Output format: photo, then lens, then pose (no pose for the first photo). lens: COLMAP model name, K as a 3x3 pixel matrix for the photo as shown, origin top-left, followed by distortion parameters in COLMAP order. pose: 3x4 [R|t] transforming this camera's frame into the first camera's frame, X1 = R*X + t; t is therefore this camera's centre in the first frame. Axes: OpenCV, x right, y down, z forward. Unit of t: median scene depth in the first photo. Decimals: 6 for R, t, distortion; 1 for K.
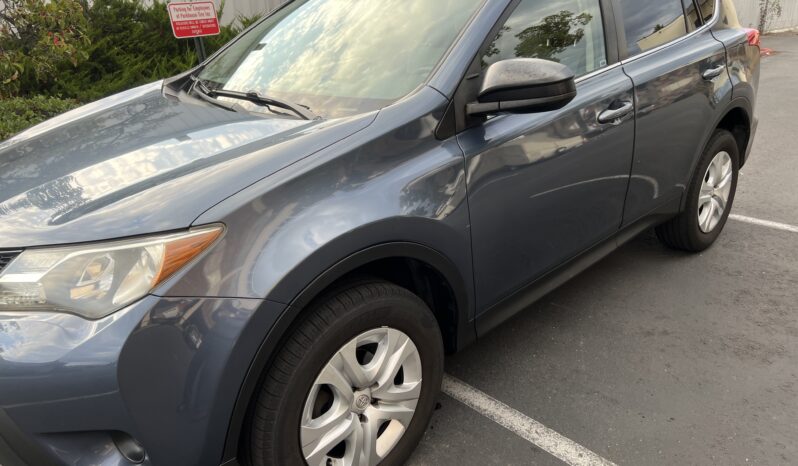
lens RADIAL K [[593.4, 0, 397.6], [0, 593.4, 234.5], [0, 0, 1]] dist [0.039387, -0.035393]
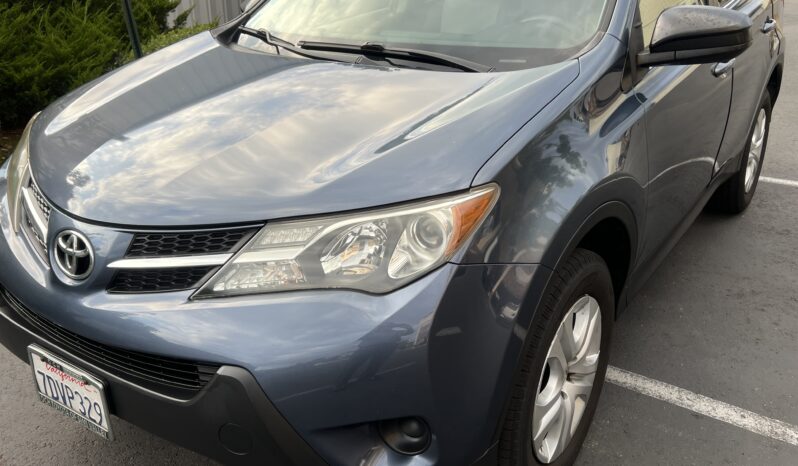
lens RADIAL K [[697.3, 0, 400.2], [0, 697.3, 235.5], [0, 0, 1]] dist [0.028722, -0.006039]
pose [[0.980256, -0.051589, 0.190885, -0.494280], [0.047644, 0.998546, 0.025204, 0.020964], [-0.191908, -0.015612, 0.981289, -0.017168]]
